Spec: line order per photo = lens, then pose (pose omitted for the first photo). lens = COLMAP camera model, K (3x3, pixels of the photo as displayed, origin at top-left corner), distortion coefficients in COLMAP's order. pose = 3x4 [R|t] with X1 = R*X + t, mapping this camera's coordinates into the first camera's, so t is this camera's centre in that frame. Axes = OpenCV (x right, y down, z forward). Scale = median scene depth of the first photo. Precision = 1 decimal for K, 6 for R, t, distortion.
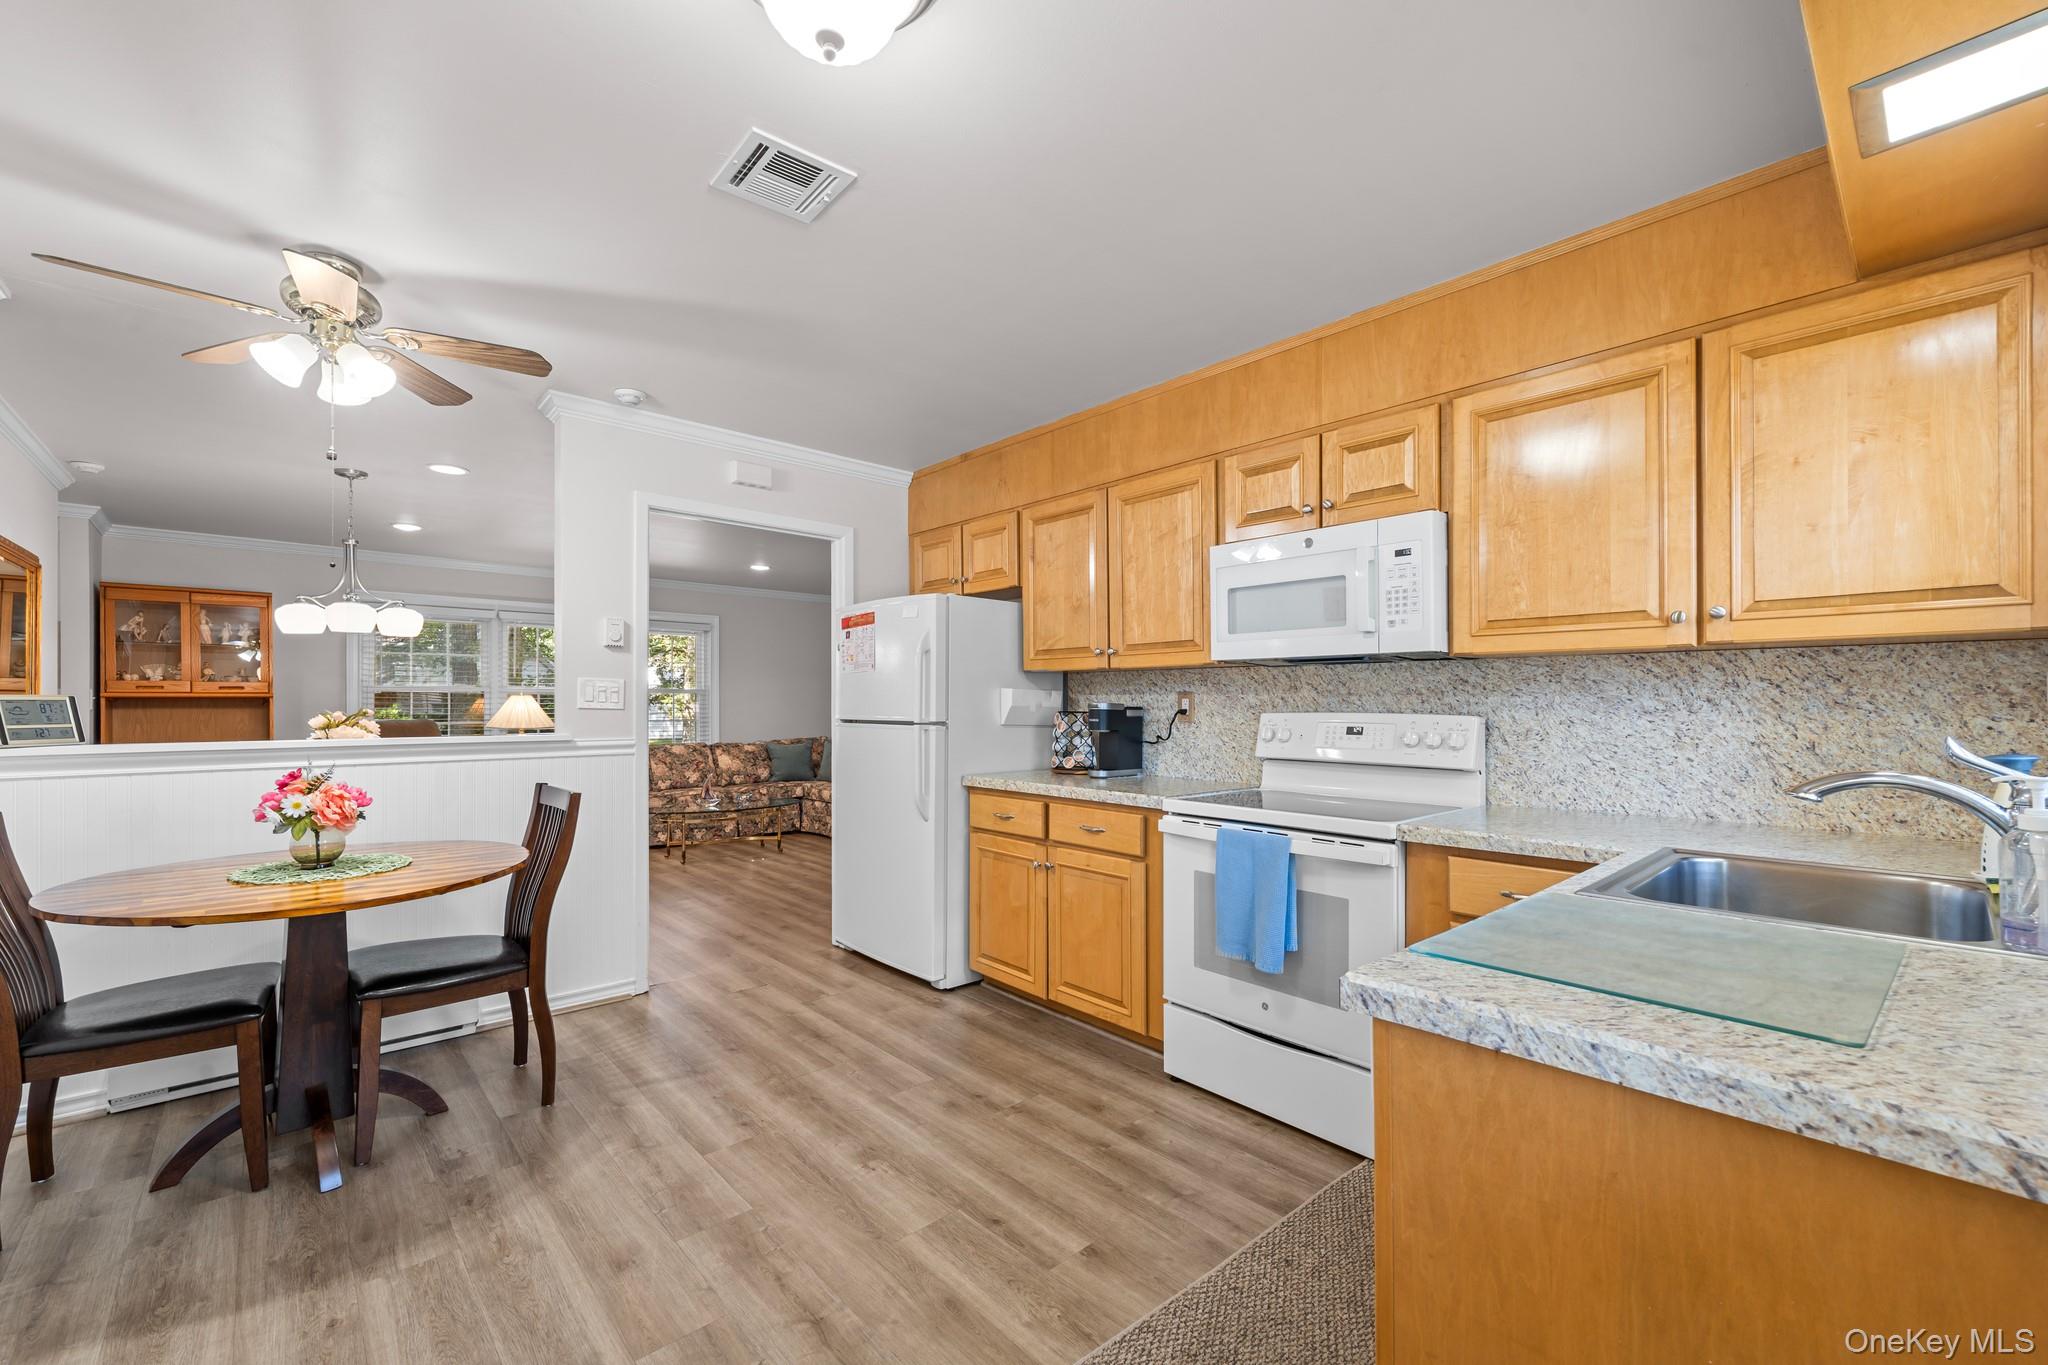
lens RADIAL K [[834.4, 0, 1028.2], [0, 834.4, 701.5], [0, 0, 1]] dist [0.000978, -0.000138]
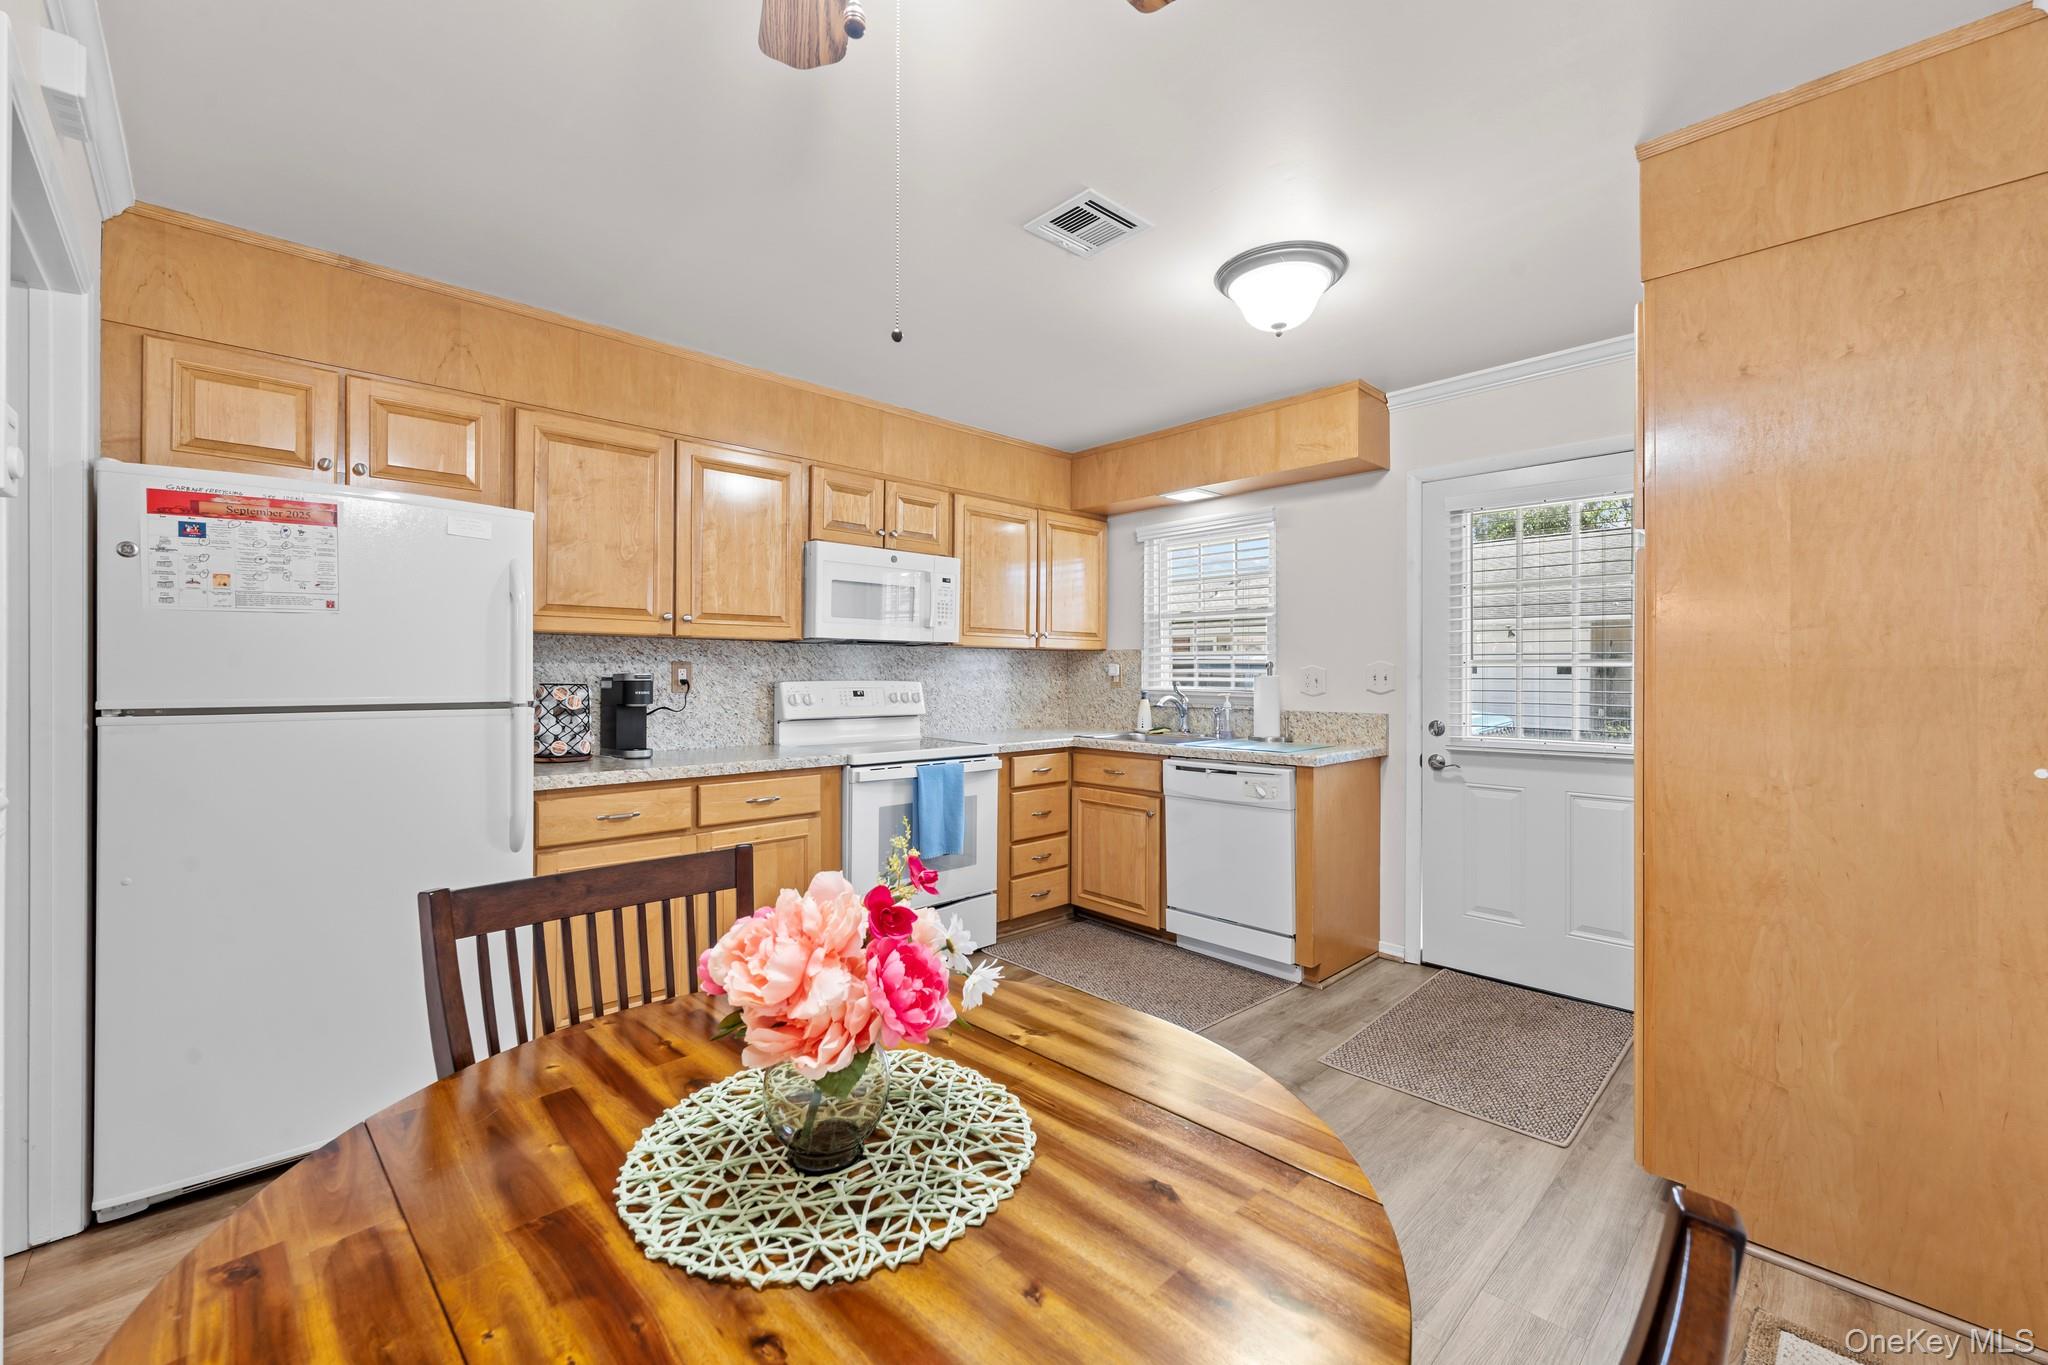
lens RADIAL K [[832.0, 0, 1023.2], [0, 832.0, 668.1], [0, 0, 1]] dist [0.000219, -0.000231]
pose [[-0.024924, 0.004475, 0.999679, -0.900161], [-0.006053, 0.999971, -0.004627, -0.002260], [-0.999671, -0.006167, -0.024897, 0.692899]]
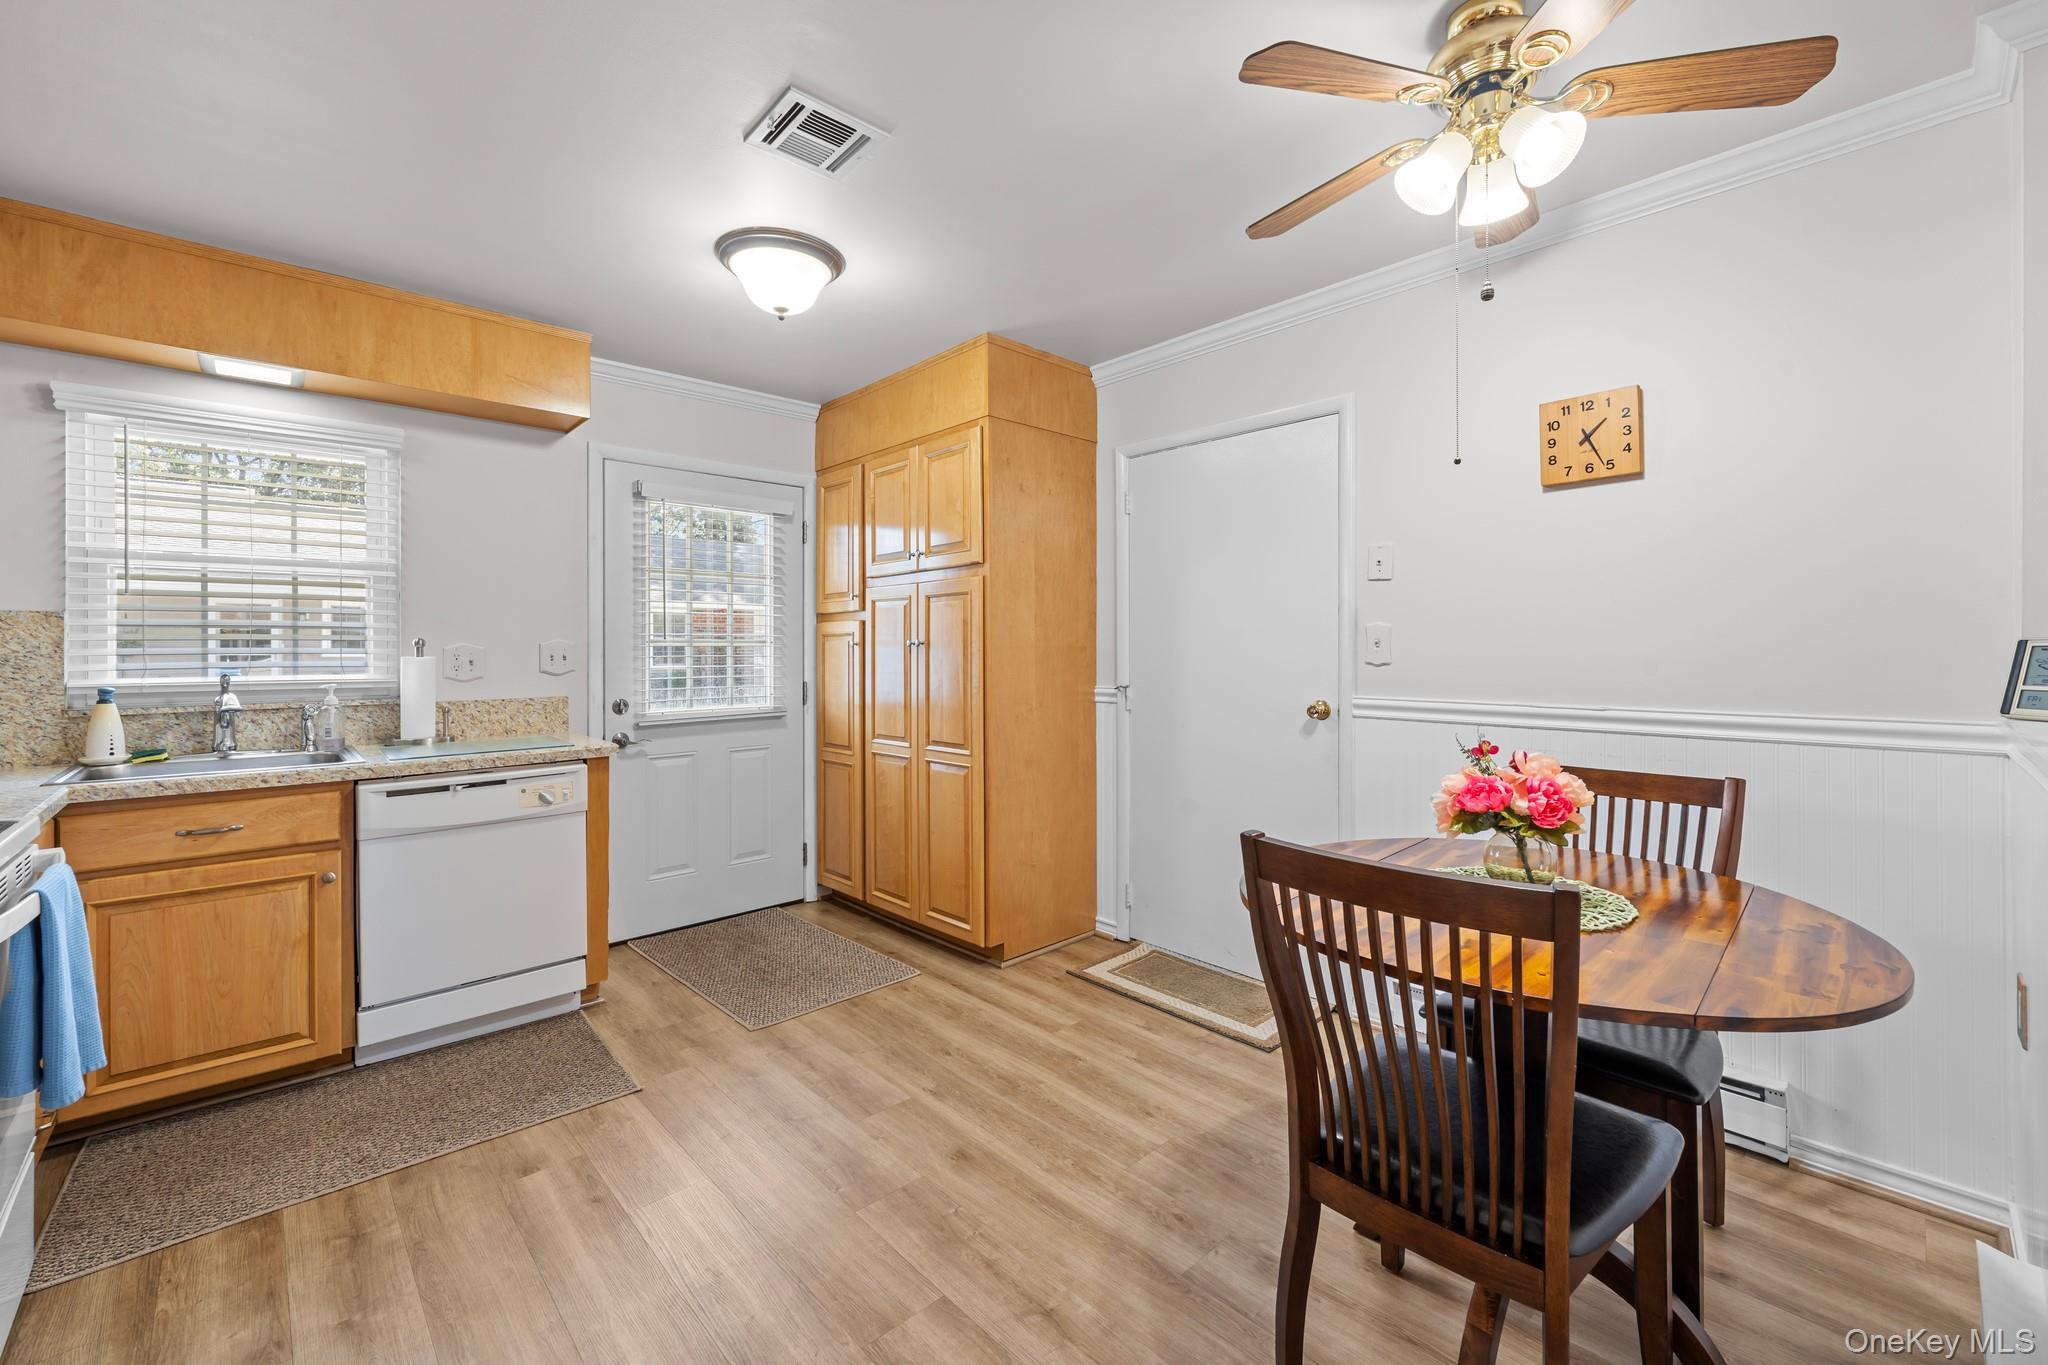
lens RADIAL K [[836.6, 0, 1028.4], [0, 836.6, 647.2], [0, 0, 1]] dist [0.000449, -0.000464]
pose [[-0.999880, 0.005054, -0.014629, -0.331599], [0.005153, 0.999964, -0.006739, 0.000024], [0.014595, -0.006814, -0.999870, 1.251637]]
